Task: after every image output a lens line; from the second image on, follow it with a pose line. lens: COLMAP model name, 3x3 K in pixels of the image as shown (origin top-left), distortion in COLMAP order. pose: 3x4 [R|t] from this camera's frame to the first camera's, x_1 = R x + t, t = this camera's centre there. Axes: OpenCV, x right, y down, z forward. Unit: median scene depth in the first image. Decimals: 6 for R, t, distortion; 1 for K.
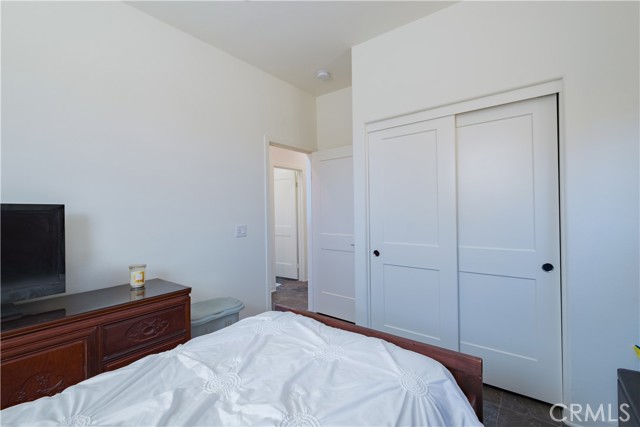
lens RADIAL K [[284.4, 0, 319.7], [0, 284.4, 213.5], [0, 0, 1]] dist [0.003410, -0.000950]
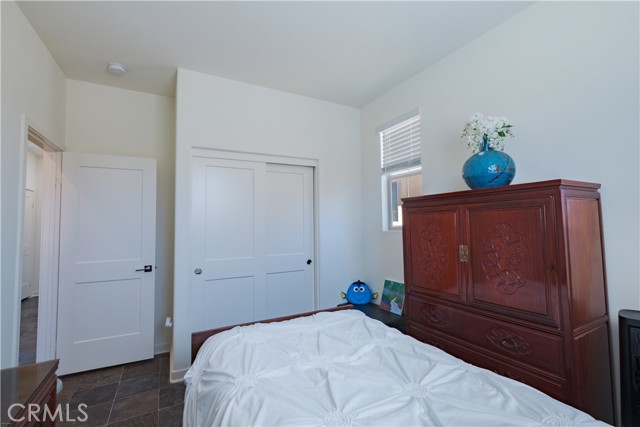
lens RADIAL K [[284.4, 0, 321.3], [0, 284.4, 211.5], [0, 0, 1]] dist [0.003410, -0.000950]
pose [[0.397190, 0.051830, 0.916272, -0.775502], [0.017613, 0.997790, -0.064076, -0.007478], [-0.917567, 0.041589, 0.395400, 0.215189]]
